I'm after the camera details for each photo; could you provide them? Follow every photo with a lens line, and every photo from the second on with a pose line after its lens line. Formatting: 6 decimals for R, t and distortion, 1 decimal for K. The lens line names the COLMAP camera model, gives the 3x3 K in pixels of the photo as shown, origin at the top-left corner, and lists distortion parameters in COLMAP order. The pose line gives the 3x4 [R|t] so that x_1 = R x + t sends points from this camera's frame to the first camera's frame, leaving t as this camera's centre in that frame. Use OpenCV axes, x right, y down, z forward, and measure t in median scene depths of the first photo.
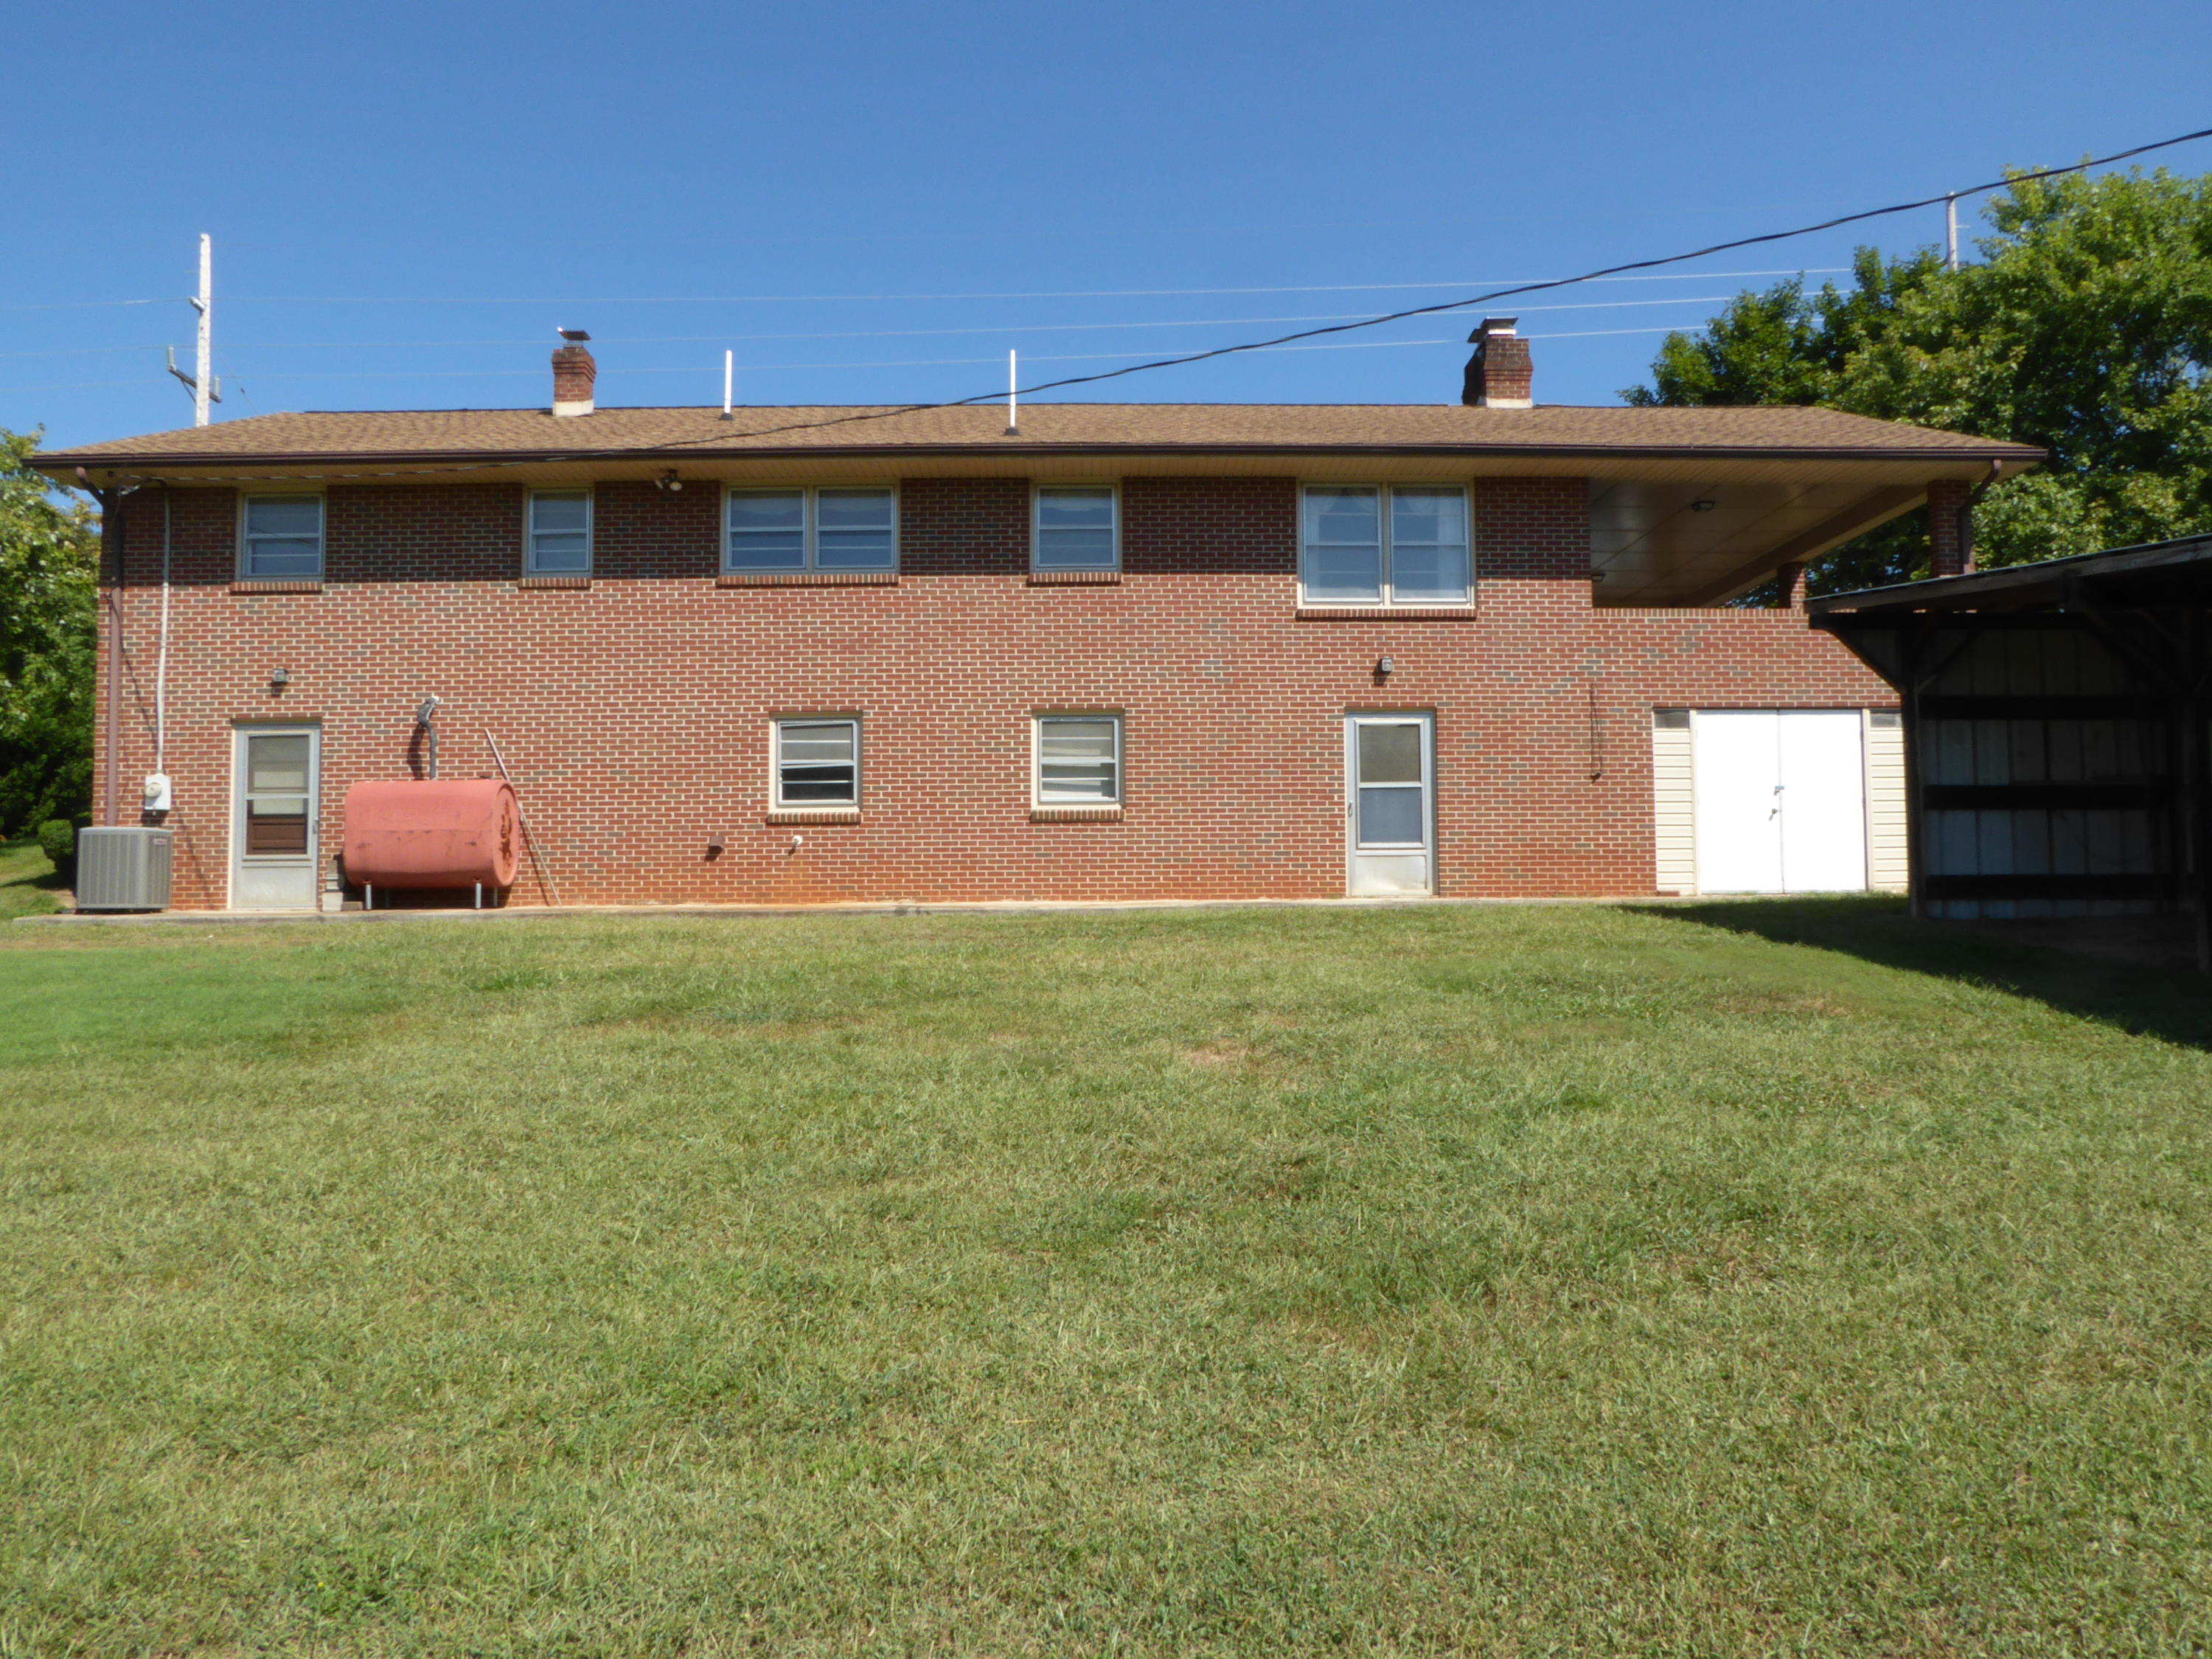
lens RADIAL K [[1576.7, 0, 1119.6], [0, 1576.7, 812.5], [0, 0, 1]] dist [-0.038815, 0.019989]
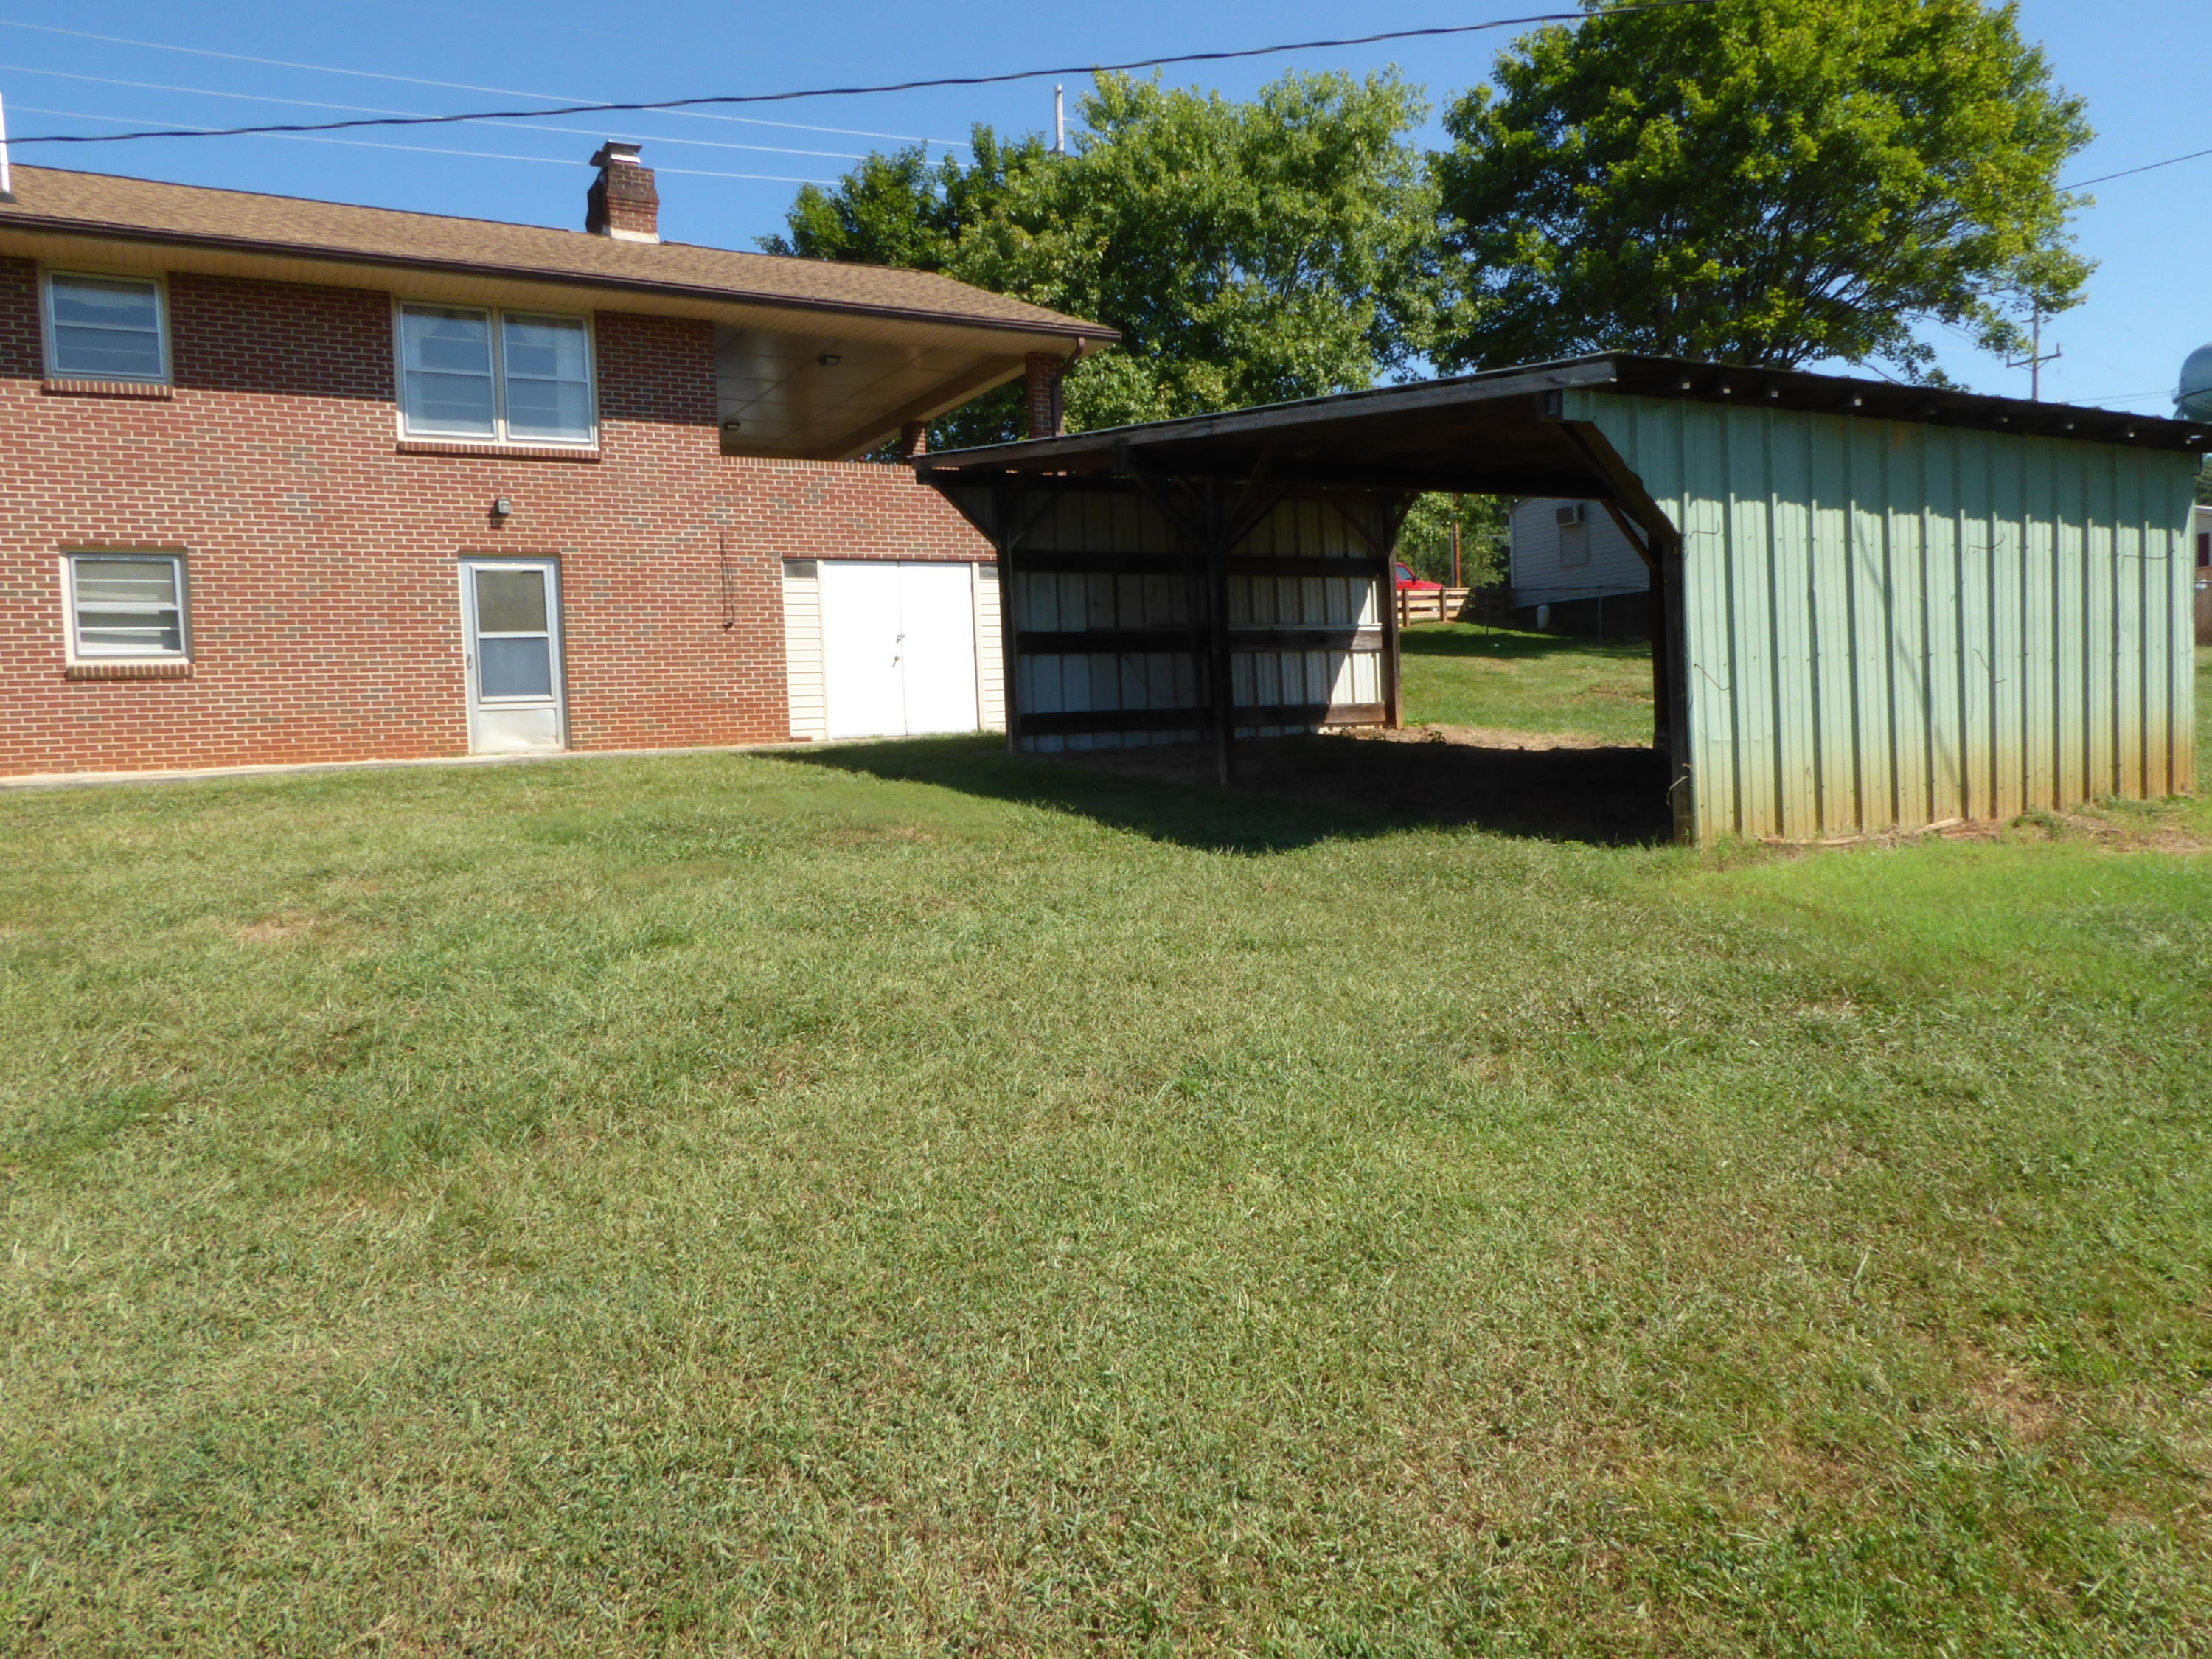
lens RADIAL K [[1576.7, 0, 1127.0], [0, 1576.7, 815.2], [0, 0, 1]] dist [-0.038815, 0.019989]
pose [[0.866442, -0.057608, 0.495944, 0.018108], [0.010539, 0.995210, 0.097189, 0.002981], [-0.499167, -0.078982, 0.862899, -0.006005]]
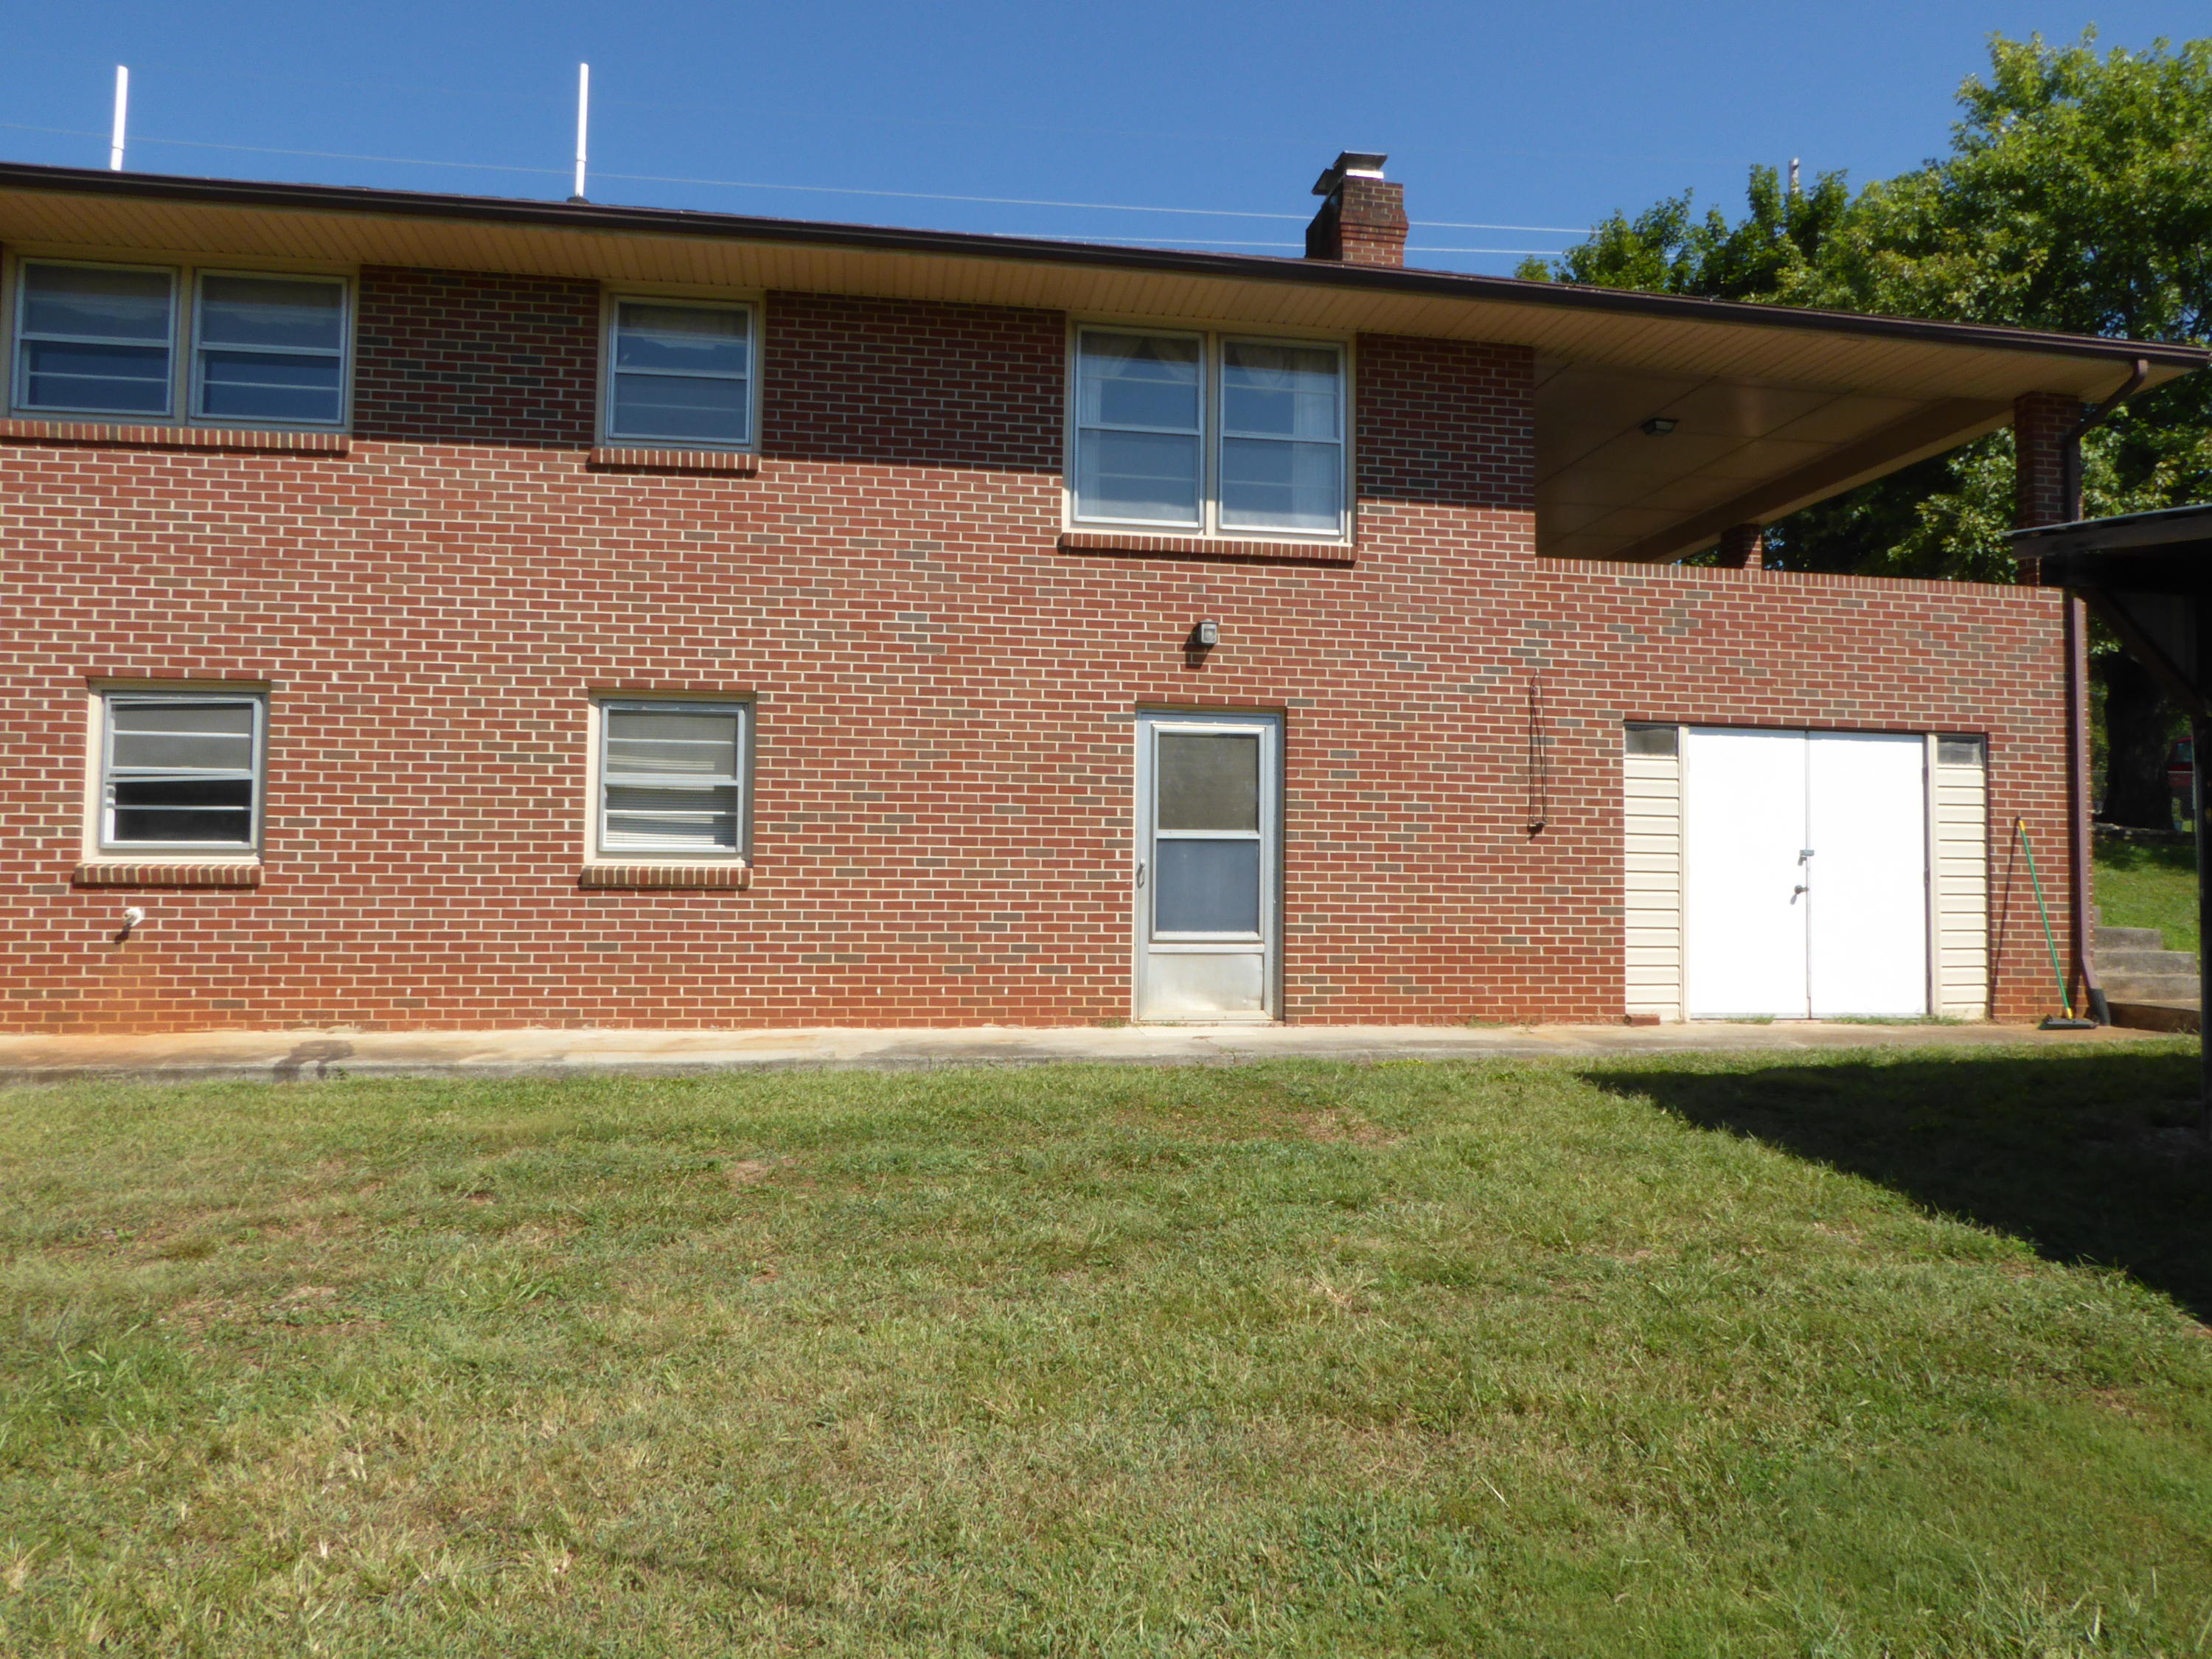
lens RADIAL K [[1576.7, 0, 1118.0], [0, 1576.7, 843.6], [0, 0, 1]] dist [-0.038815, 0.019989]
pose [[0.988436, 0.021053, 0.150172, 0.048431], [-0.024249, 0.999516, 0.019480, -0.025362], [-0.149689, -0.022897, 0.988468, 0.415704]]
